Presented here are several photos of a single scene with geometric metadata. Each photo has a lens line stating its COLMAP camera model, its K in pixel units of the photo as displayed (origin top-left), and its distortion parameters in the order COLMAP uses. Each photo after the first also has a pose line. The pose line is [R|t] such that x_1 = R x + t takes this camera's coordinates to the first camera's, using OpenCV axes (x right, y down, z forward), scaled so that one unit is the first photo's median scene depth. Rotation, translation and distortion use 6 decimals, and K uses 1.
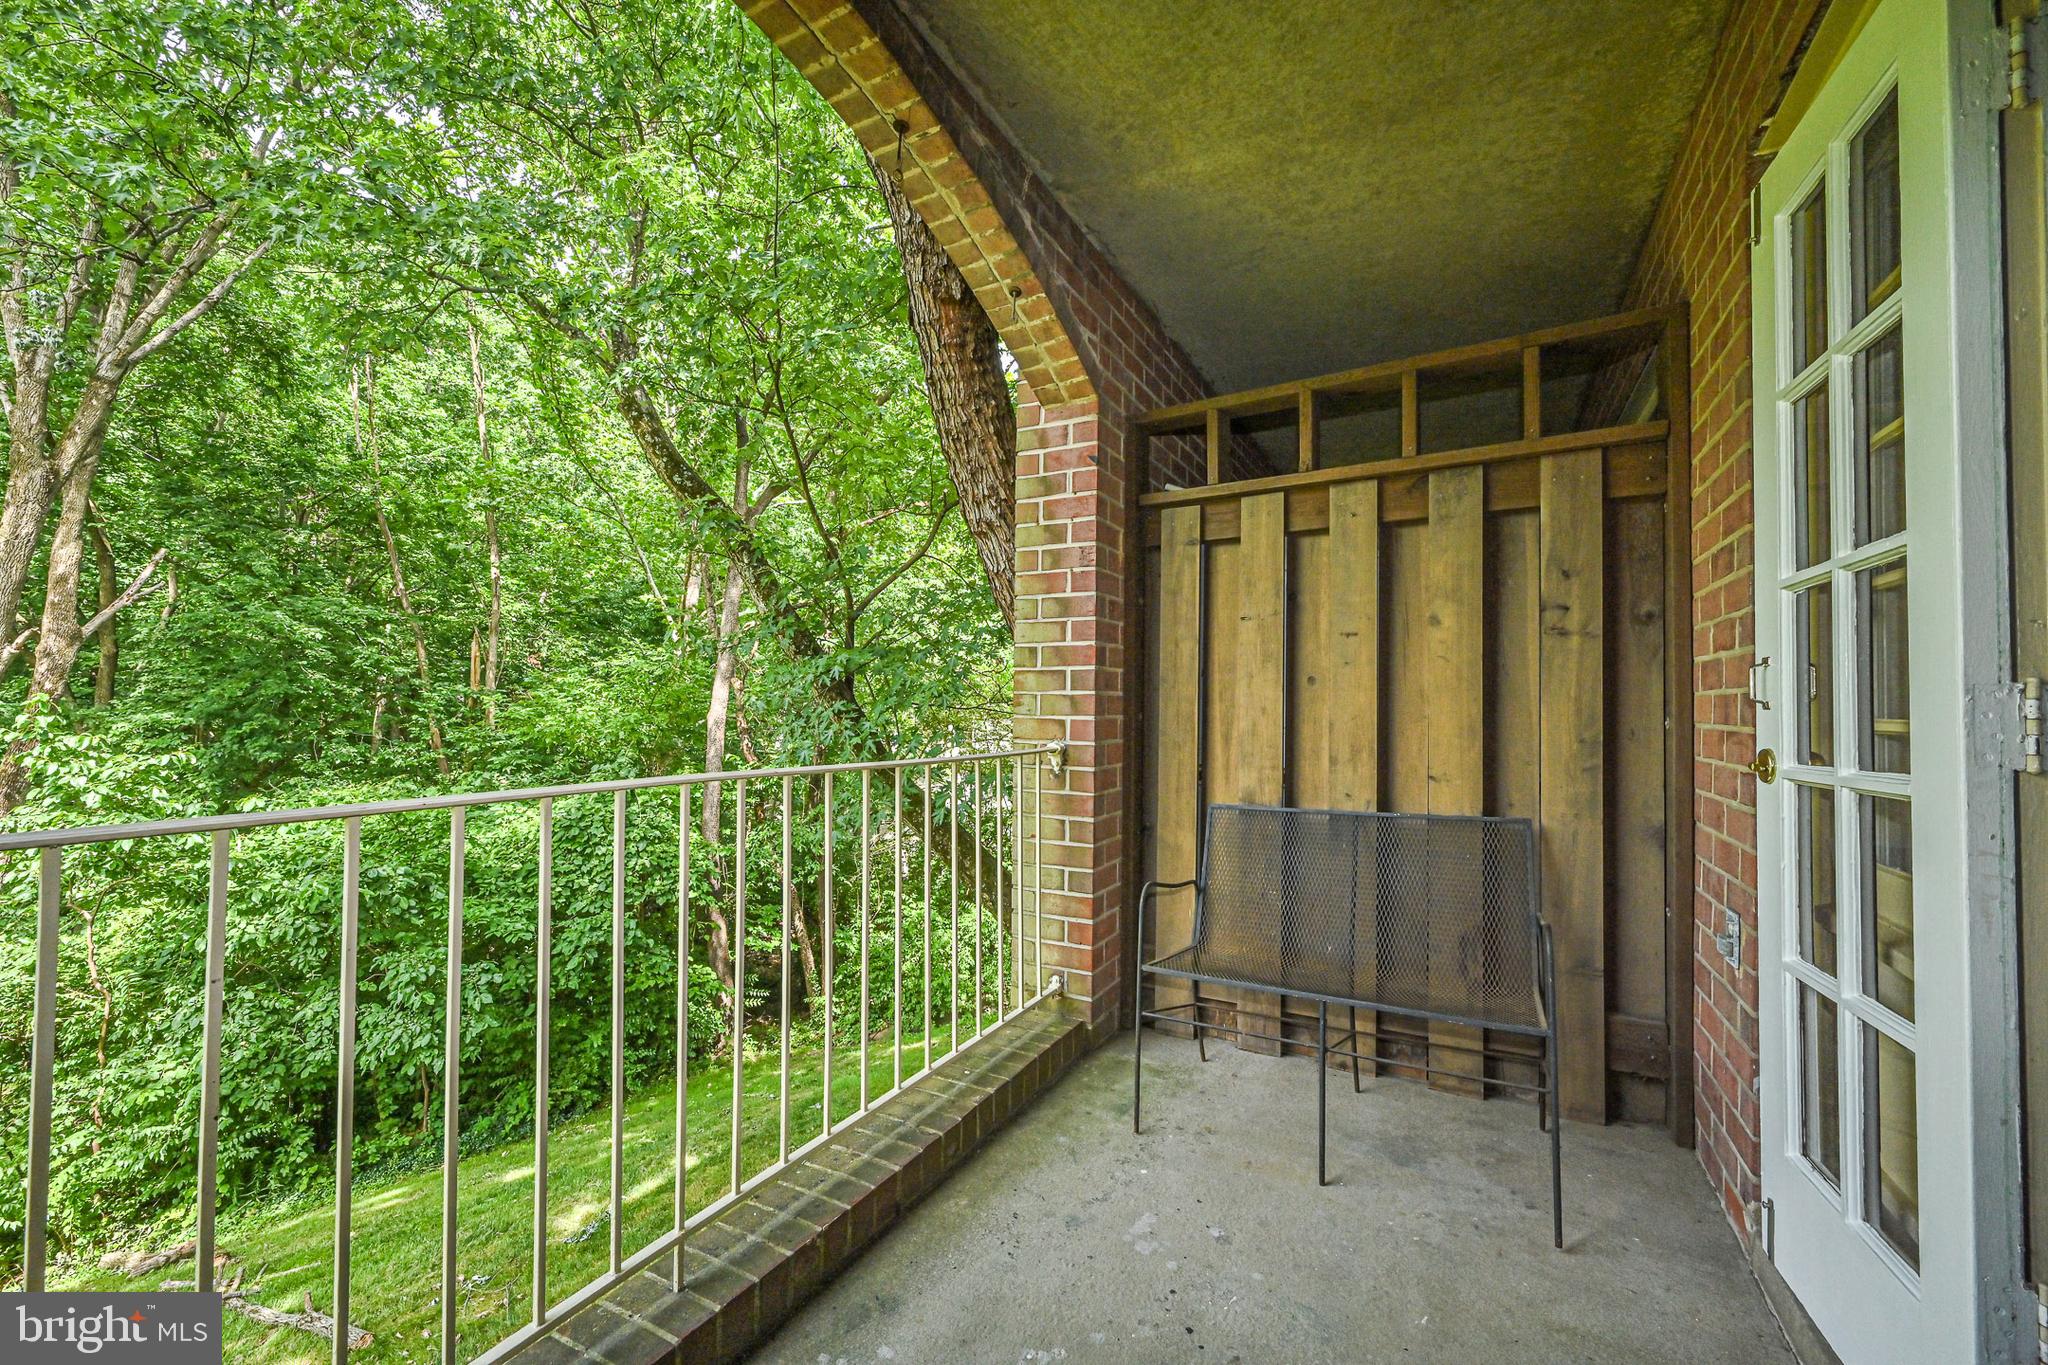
lens RADIAL K [[805.6, 0, 1026.2], [0, 805.6, 689.0], [0, 0, 1]] dist [0.004107, 0.000567]
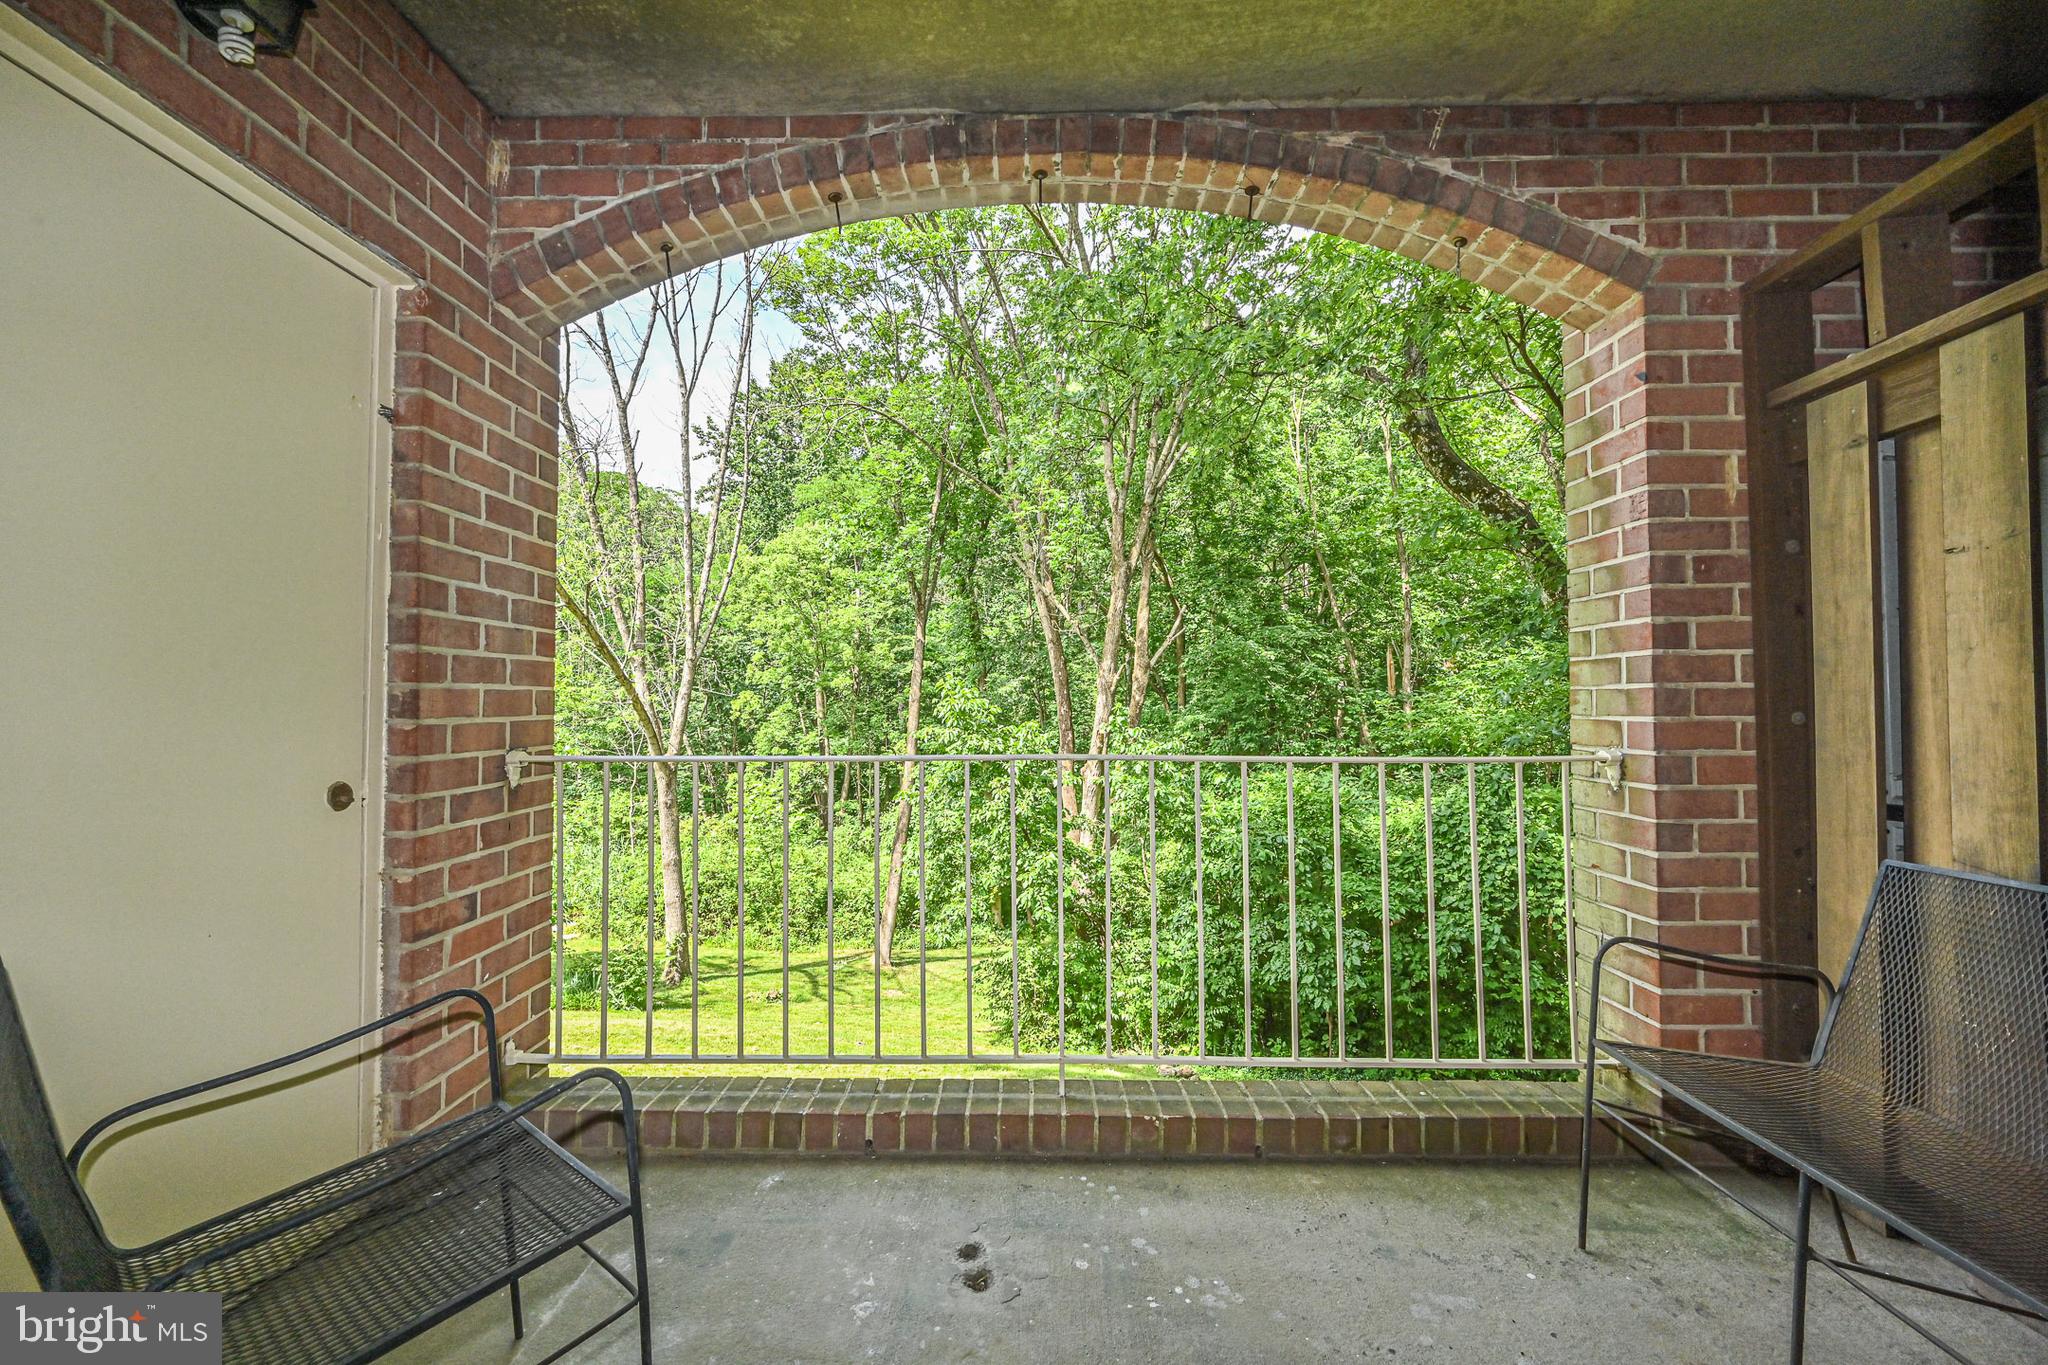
lens RADIAL K [[805.6, 0, 1024.6], [0, 805.6, 687.2], [0, 0, 1]] dist [0.004107, 0.000567]
pose [[0.472476, -0.030524, -0.880815, 0.133798], [0.026670, 0.999438, -0.020329, 0.001644], [0.880940, -0.013886, 0.473024, 0.036135]]
